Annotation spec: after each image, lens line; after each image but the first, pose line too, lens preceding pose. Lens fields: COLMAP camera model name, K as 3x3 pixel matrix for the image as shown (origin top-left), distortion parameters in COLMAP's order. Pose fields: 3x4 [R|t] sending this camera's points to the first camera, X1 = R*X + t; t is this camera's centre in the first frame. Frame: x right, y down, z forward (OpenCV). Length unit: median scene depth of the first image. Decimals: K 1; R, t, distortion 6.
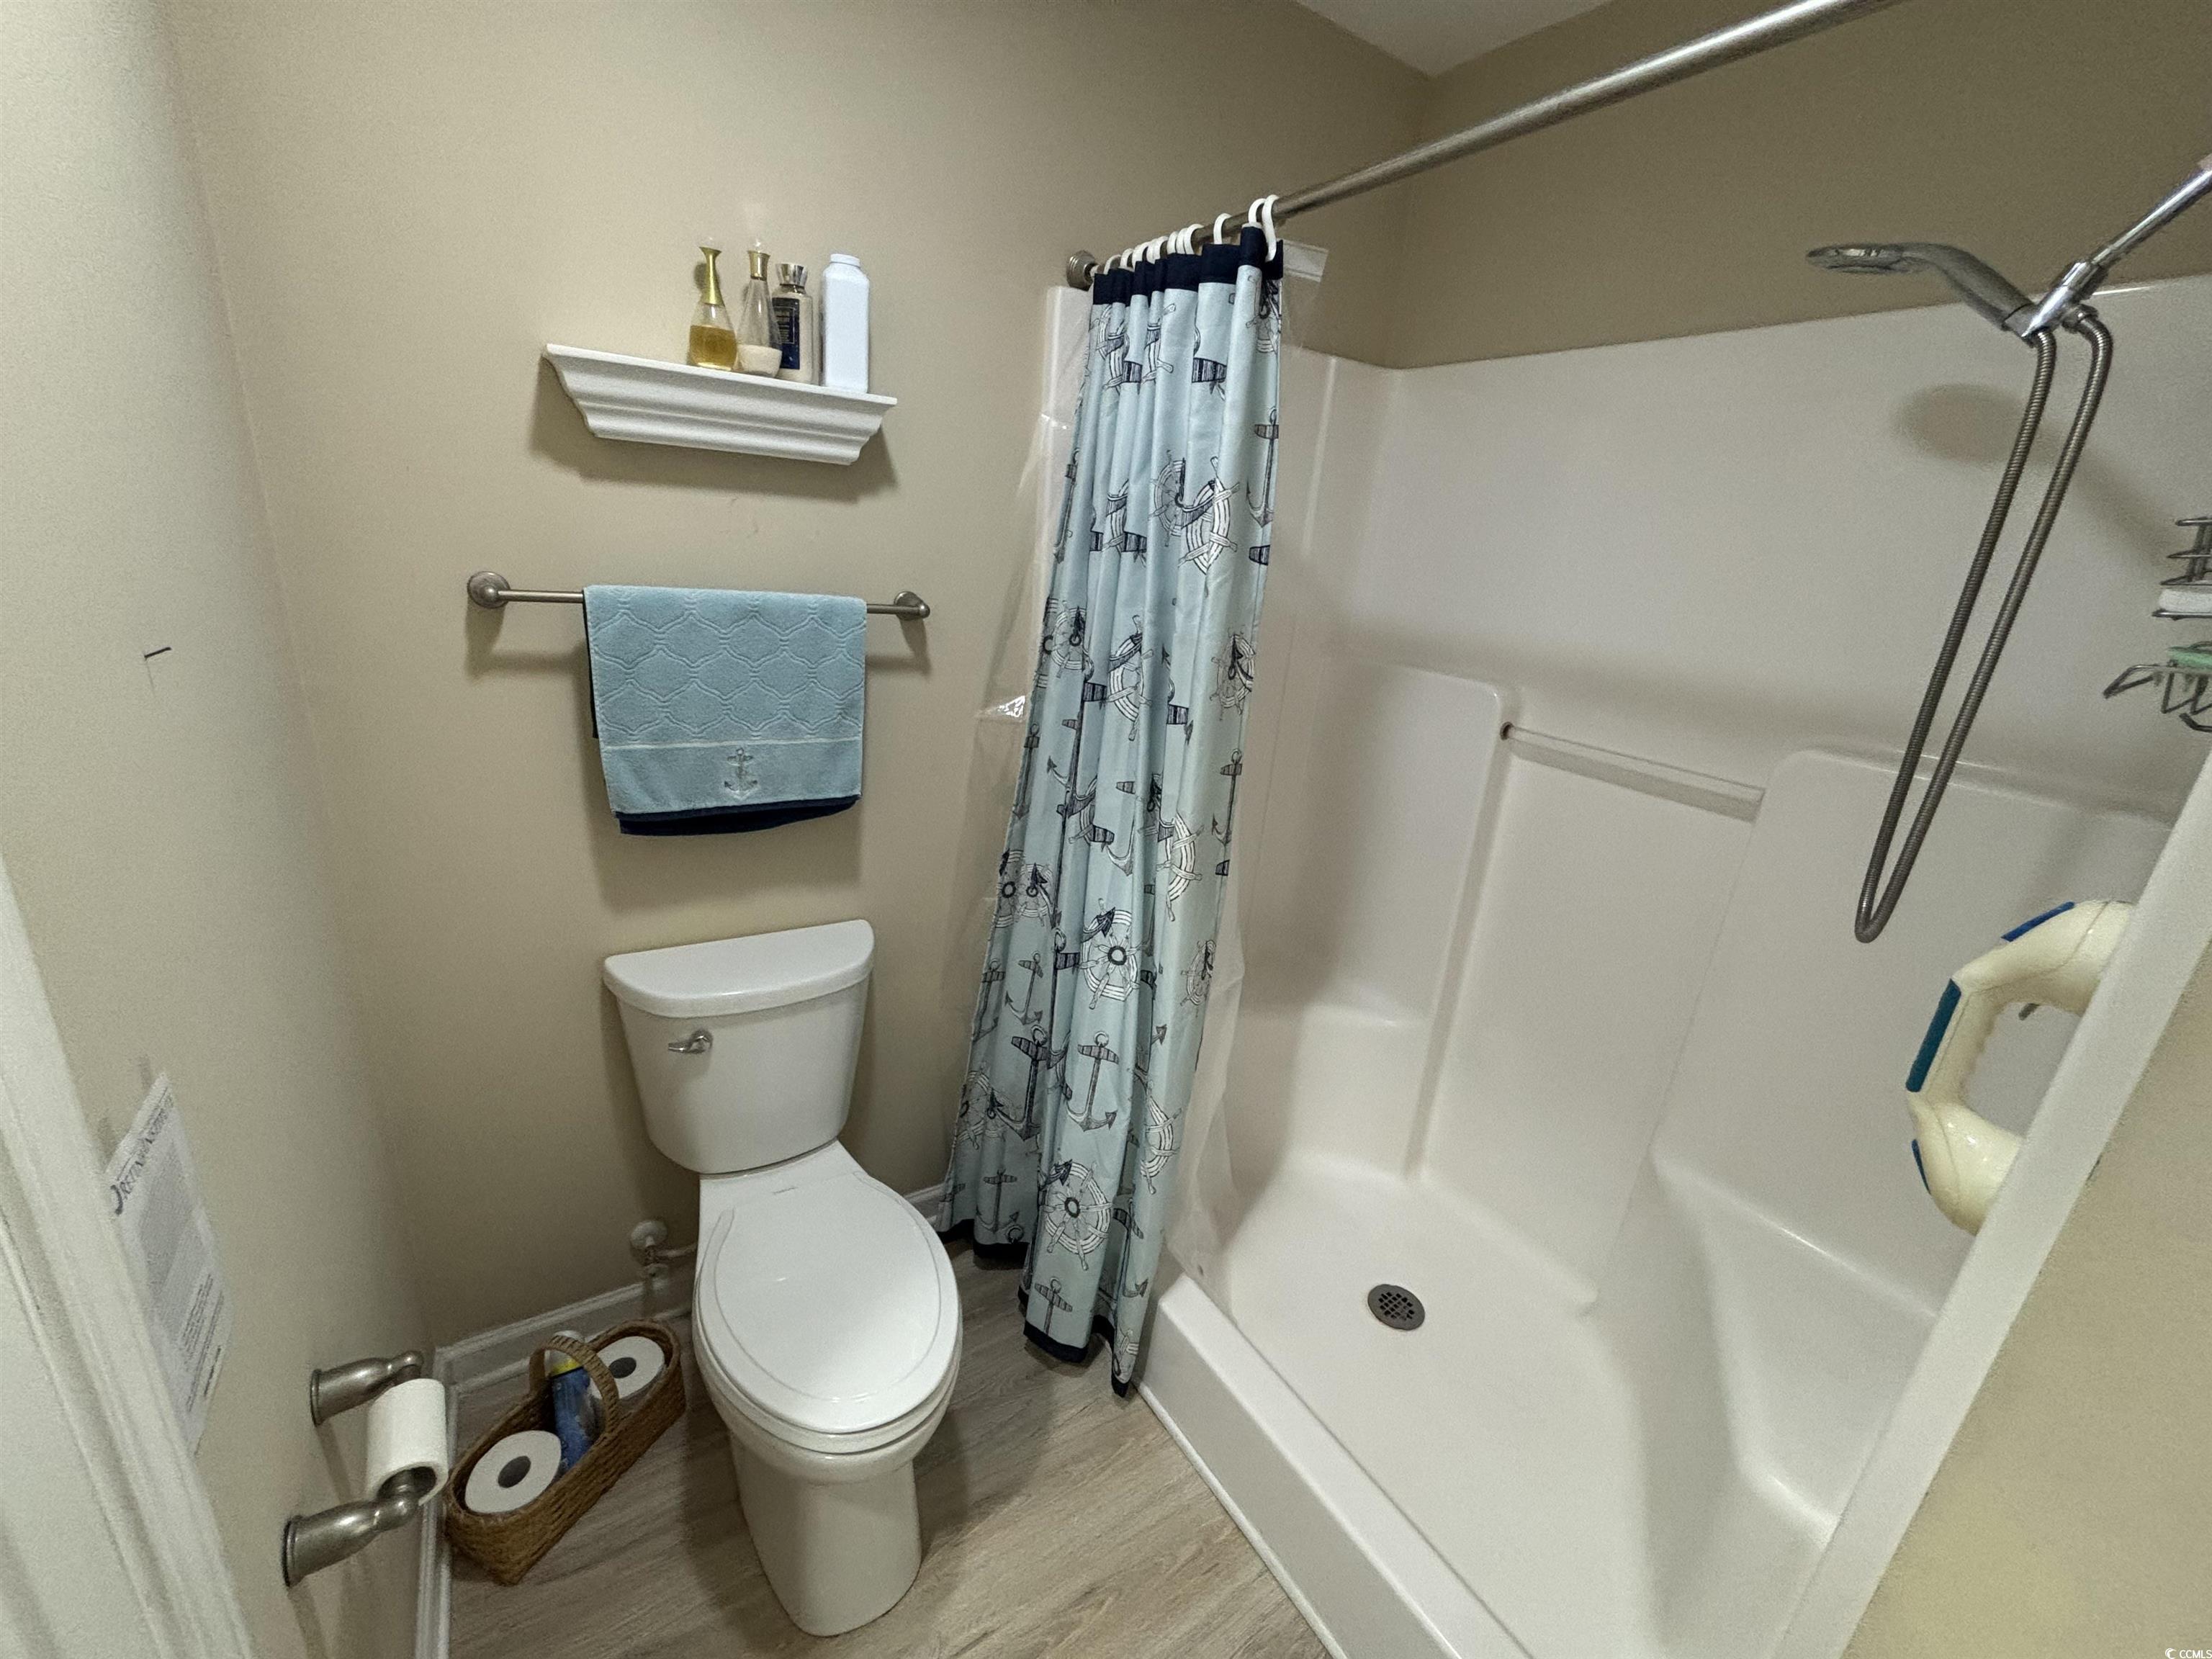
lens RADIAL K [[892.5, 0, 1106.5], [0, 892.5, 818.7], [0, 0, 1]] dist [0.000138, 0.001207]
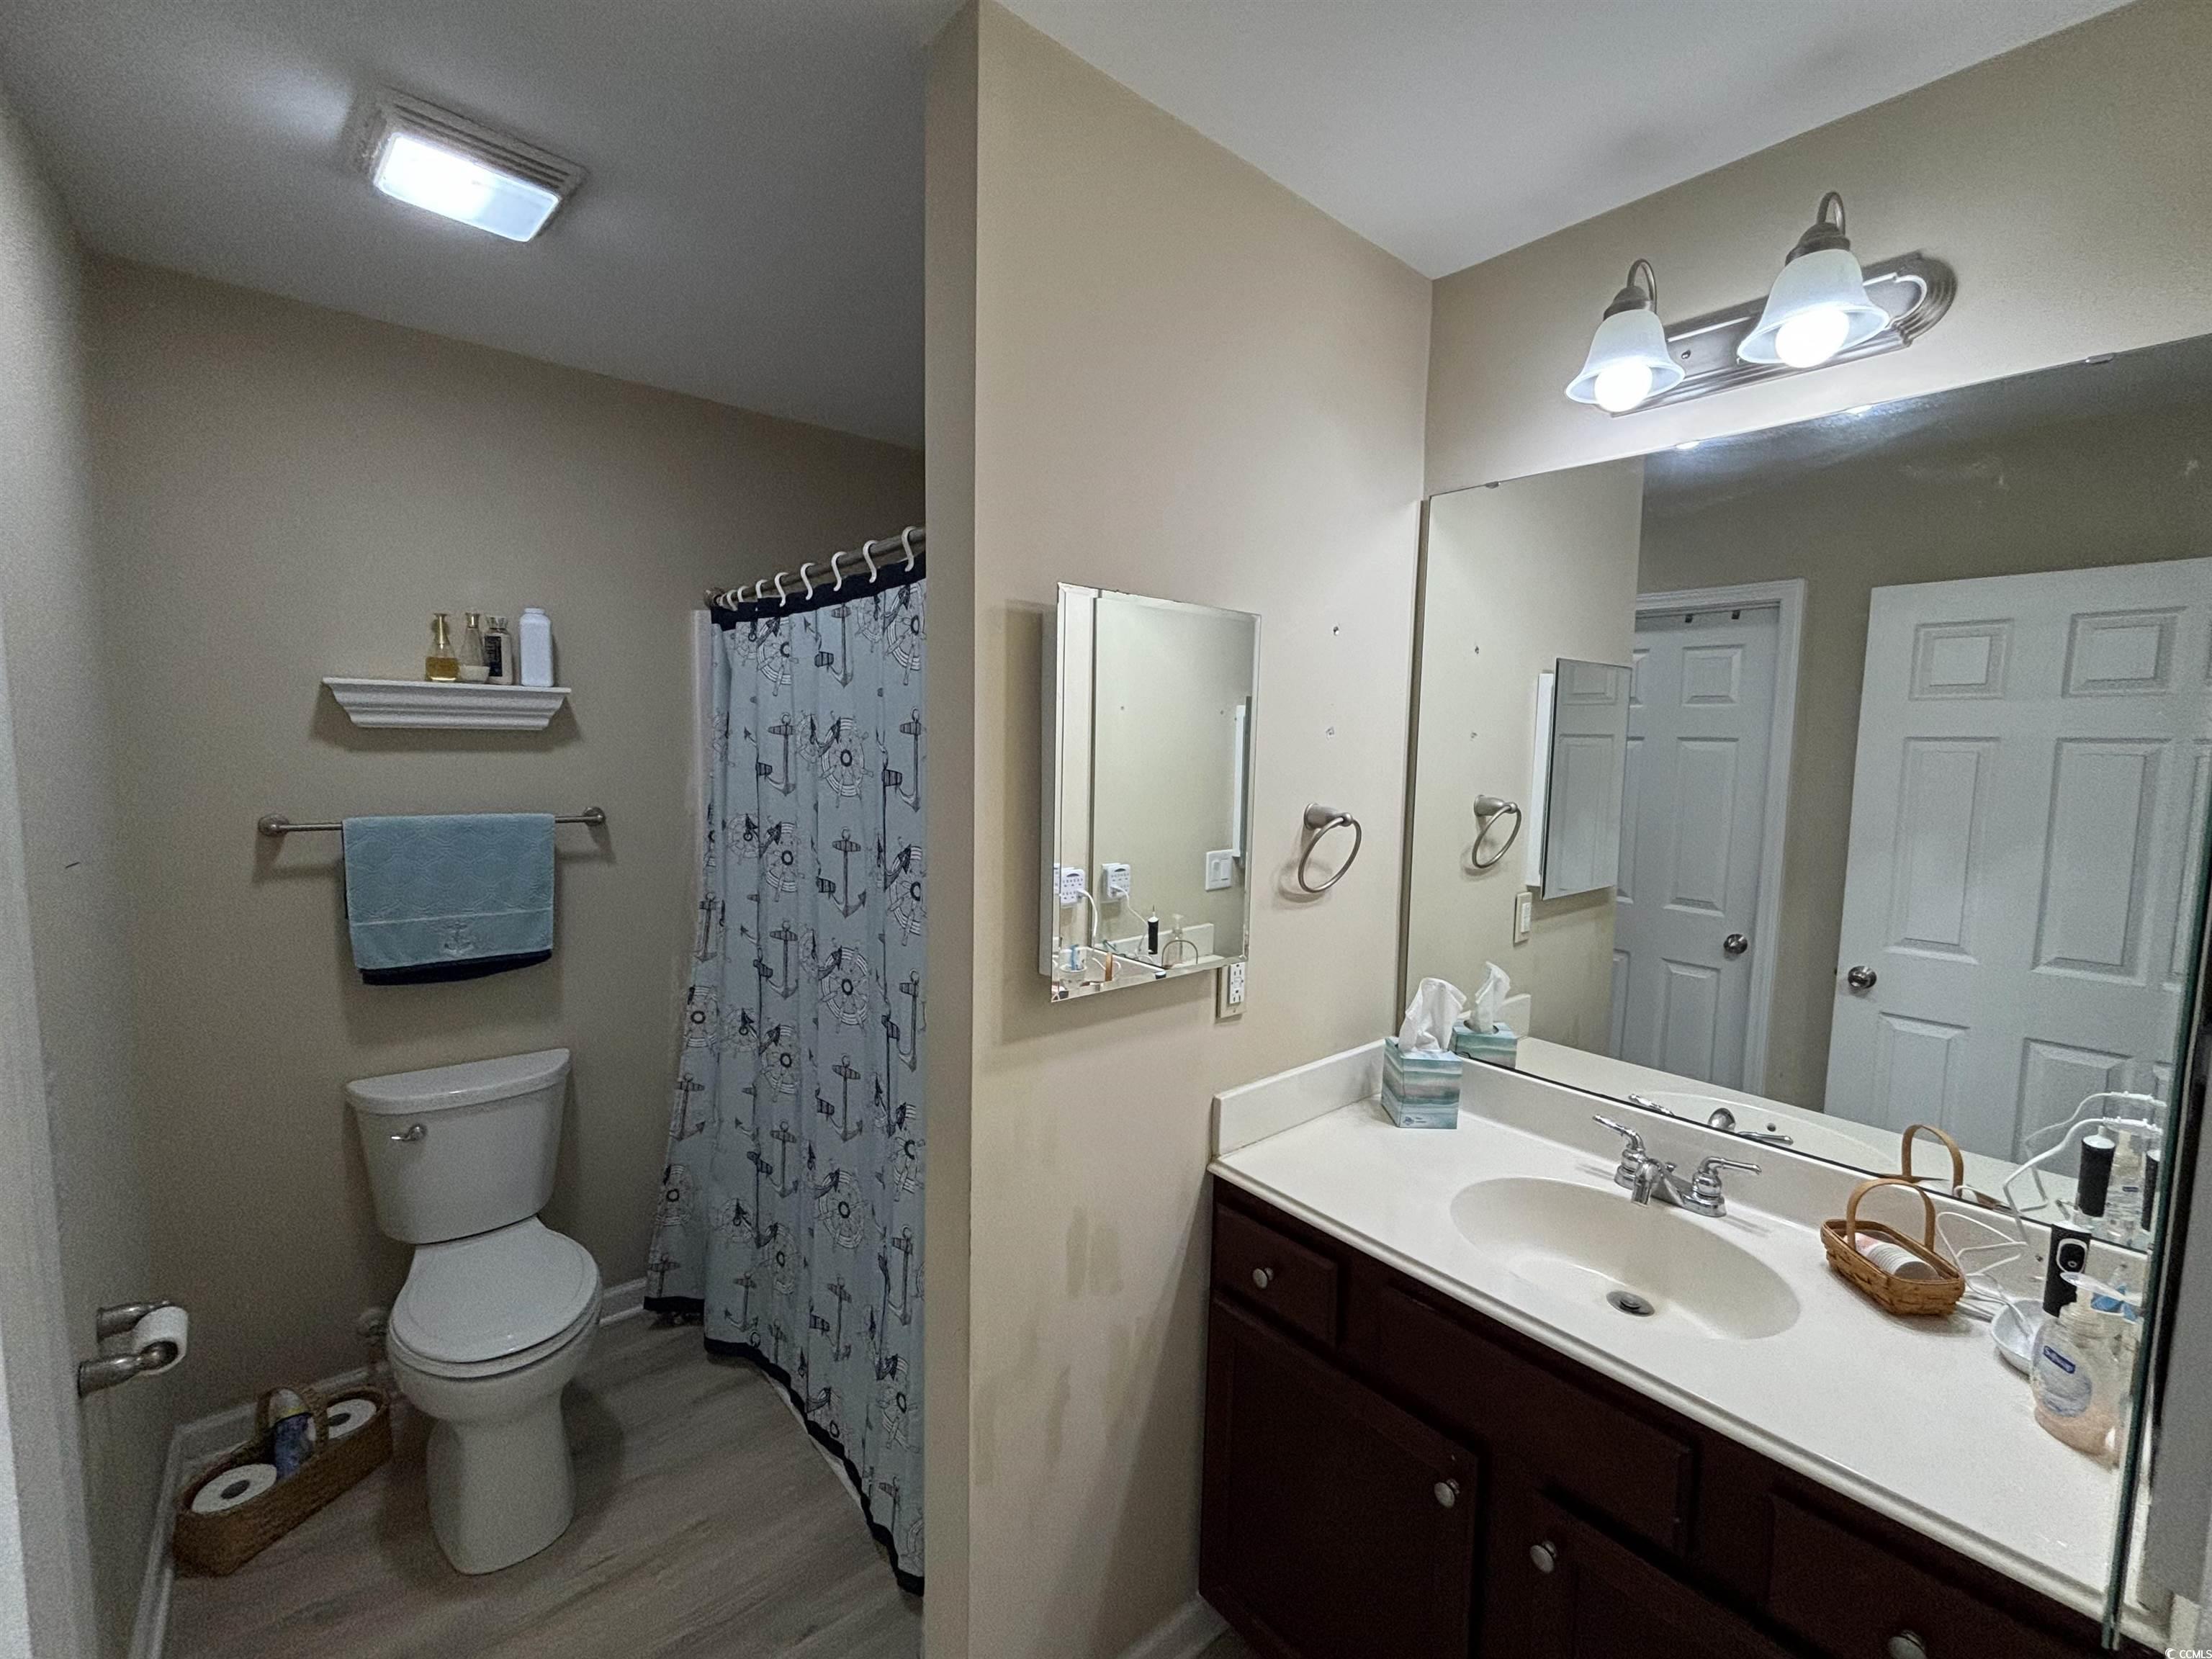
lens RADIAL K [[892.5, 0, 1082.7], [0, 892.5, 819.8], [0, 0, 1]] dist [0.000138, 0.001207]
pose [[0.990254, -0.068957, 0.121005, 0.455268], [0.092495, 0.975169, -0.201224, 0.156552], [-0.104124, 0.210455, 0.972043, -0.582746]]
